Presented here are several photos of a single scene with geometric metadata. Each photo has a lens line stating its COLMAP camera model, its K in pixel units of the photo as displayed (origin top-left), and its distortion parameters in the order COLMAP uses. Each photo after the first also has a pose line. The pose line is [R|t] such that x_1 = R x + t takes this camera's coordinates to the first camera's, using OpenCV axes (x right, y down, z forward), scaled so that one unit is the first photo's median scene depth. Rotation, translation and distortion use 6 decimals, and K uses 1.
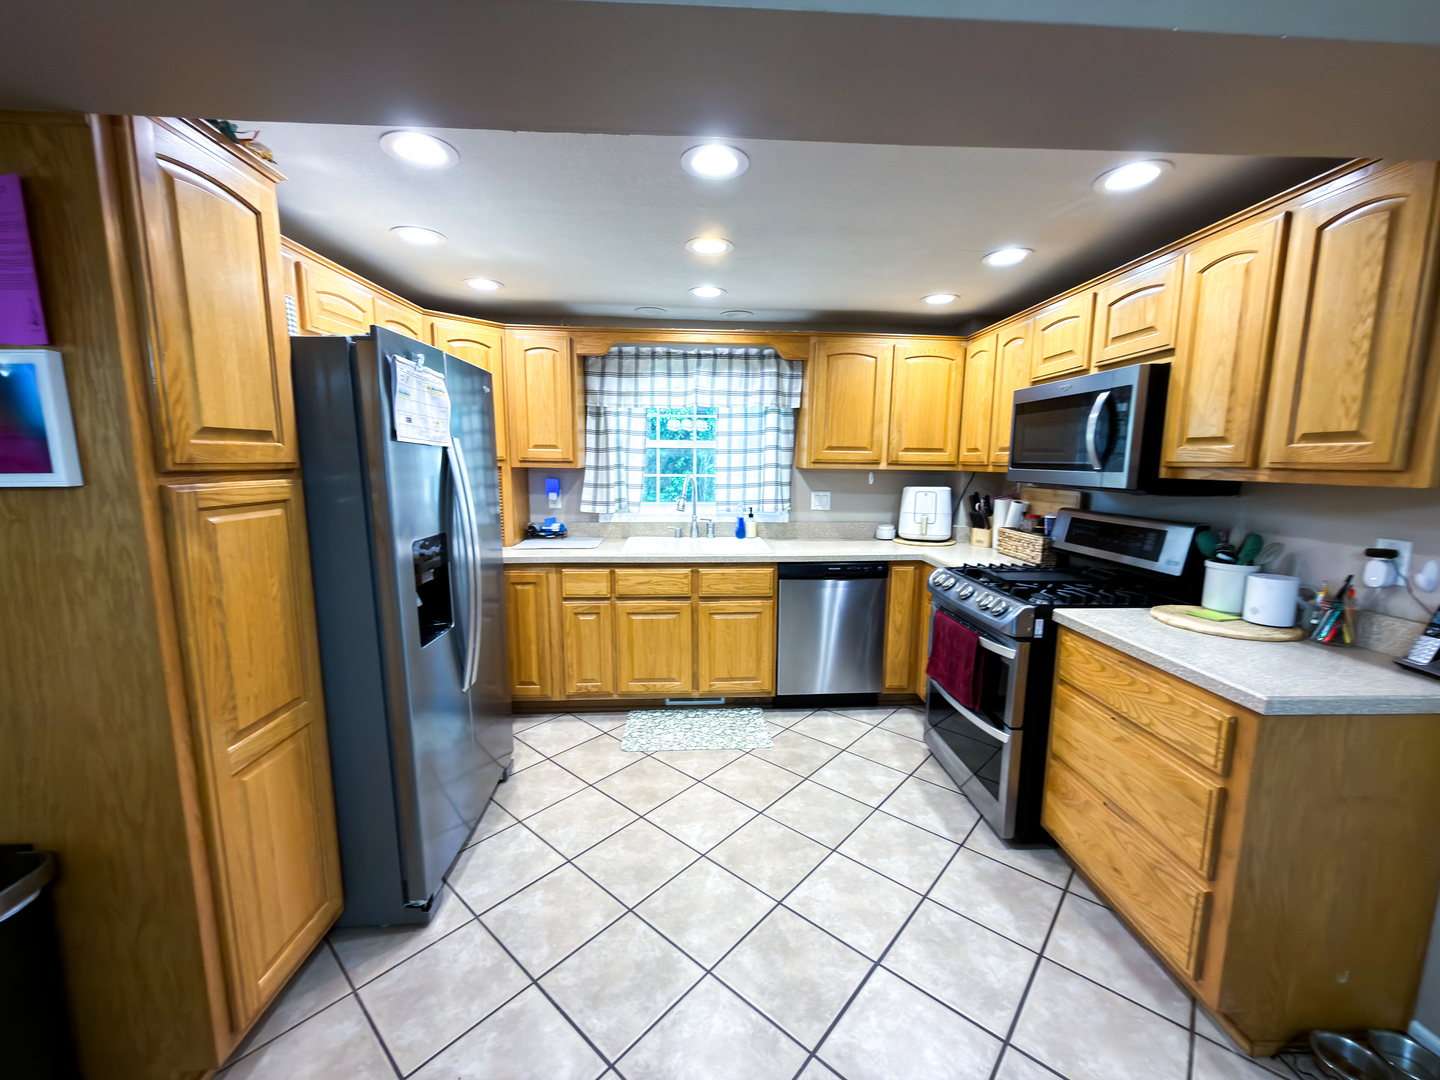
lens RADIAL K [[573.2, 0, 719.7], [0, 573.2, 543.5], [0, 0, 1]] dist [-0.001515, 0.000409]
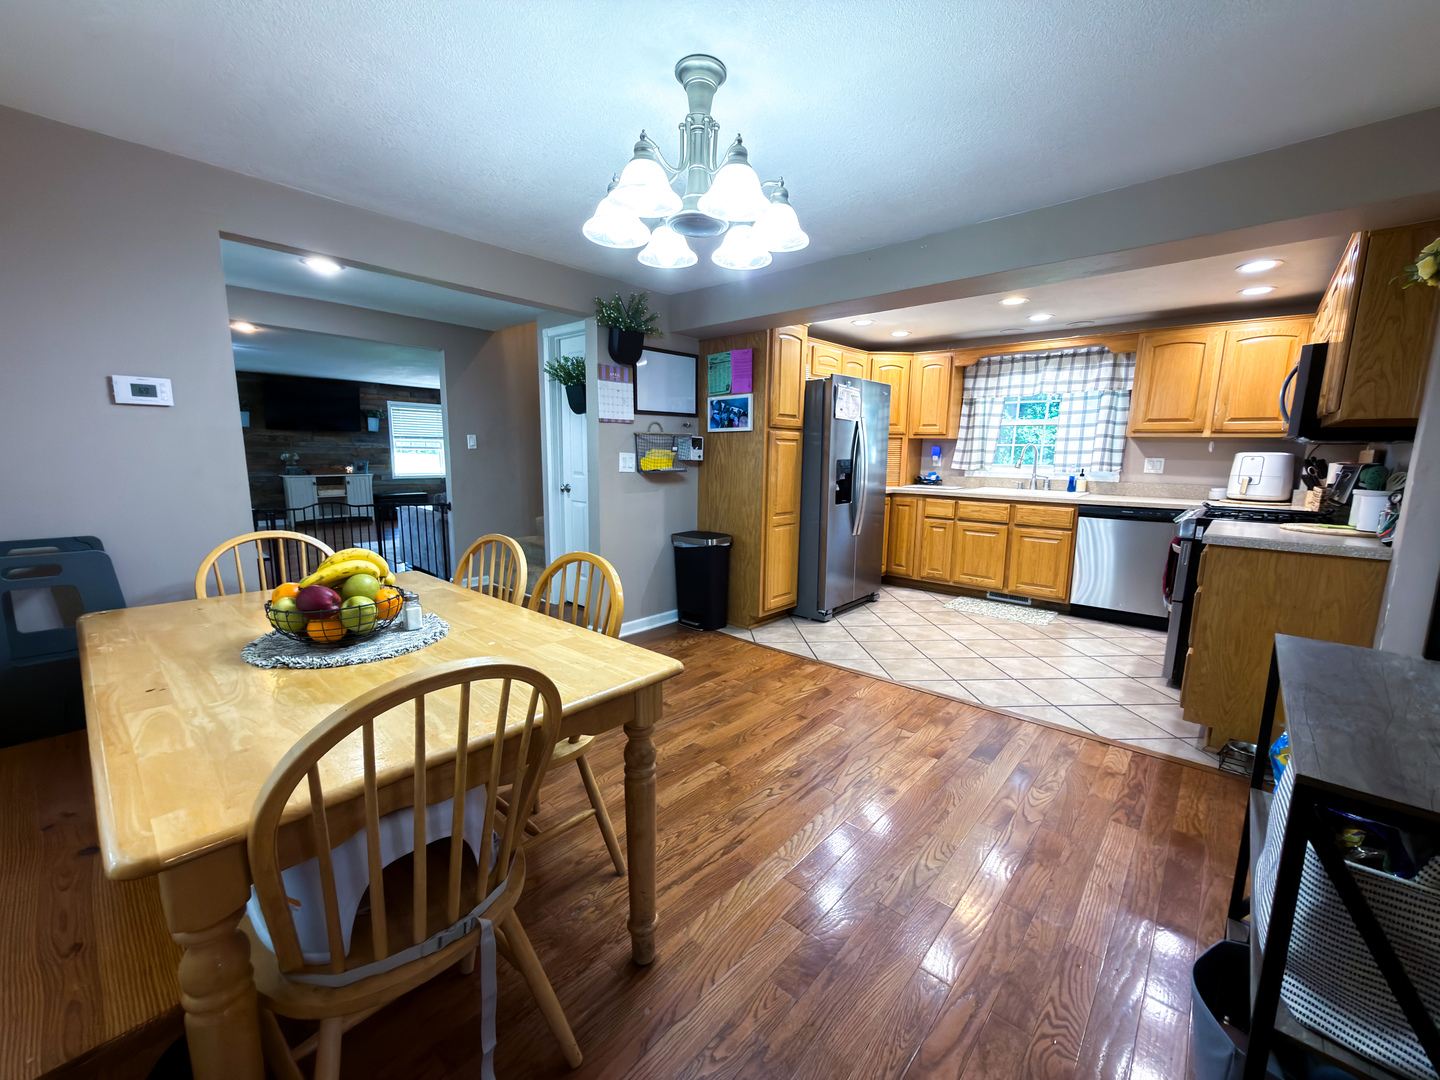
lens RADIAL K [[573.2, 0, 719.8], [0, 573.2, 544.3], [0, 0, 1]] dist [-0.001515, 0.000409]
pose [[0.710825, 0.115209, -0.693870, 0.446269], [-0.110839, 0.992516, 0.051248, 0.150767], [0.694581, 0.040480, 0.718275, -0.574073]]
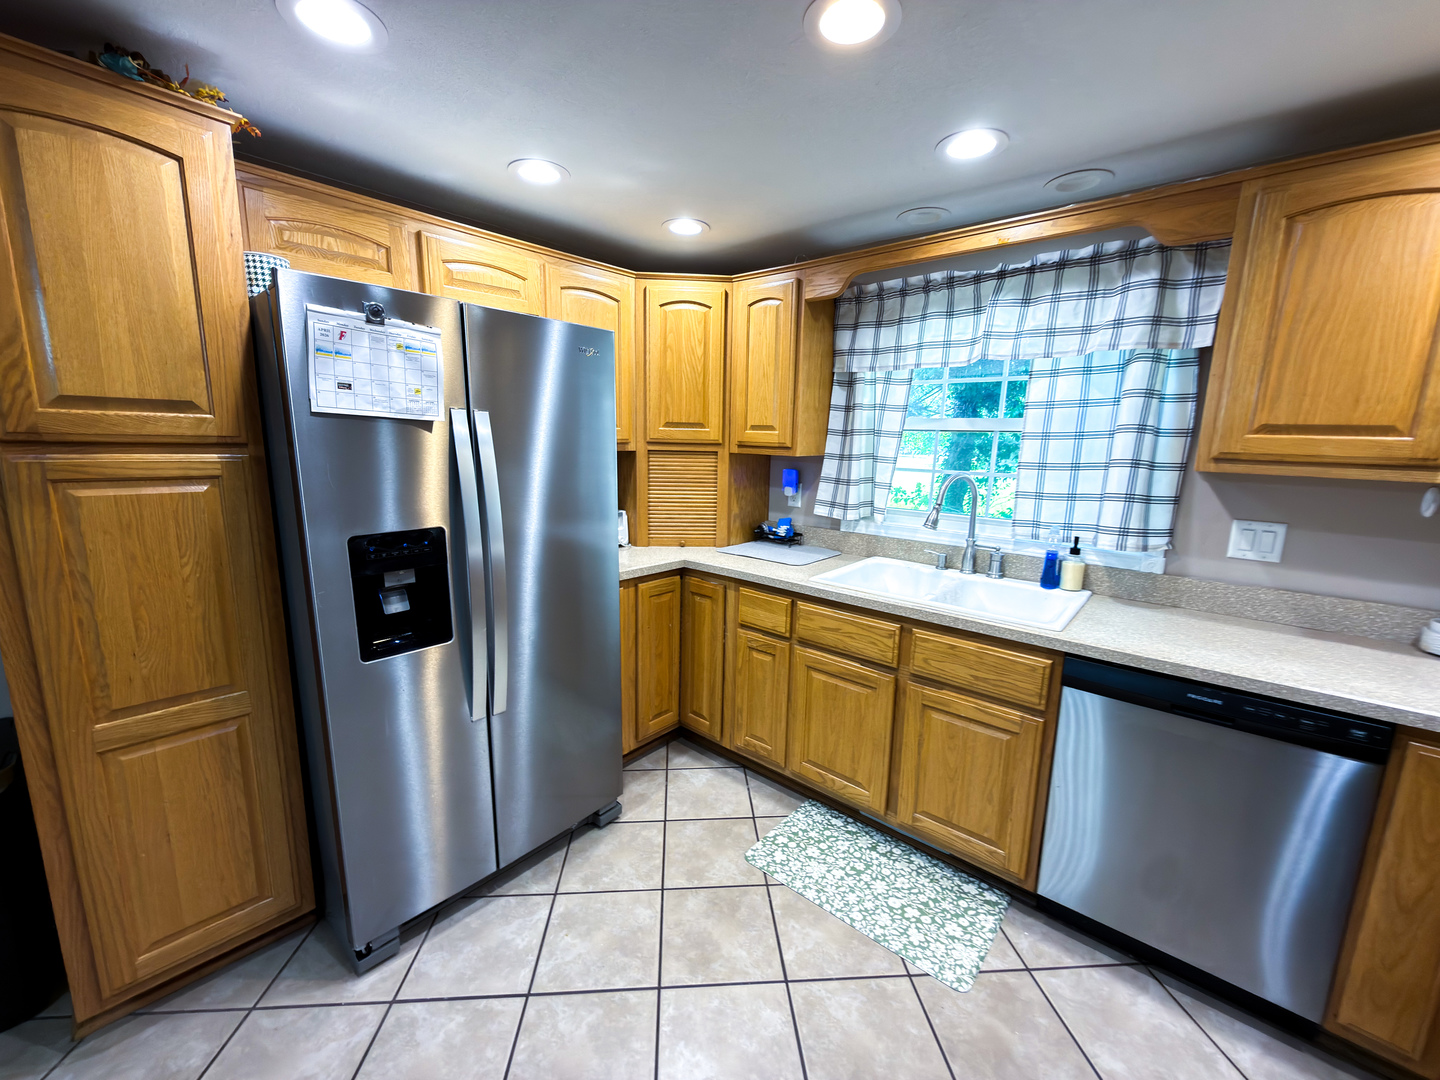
lens RADIAL K [[573.2, 0, 720.1], [0, 573.2, 542.7], [0, 0, 1]] dist [-0.001515, 0.000409]
pose [[0.715009, 0.133776, -0.686197, 0.216097], [-0.121639, 0.990356, 0.066326, -0.059017], [0.688452, 0.036044, 0.724386, 0.405484]]
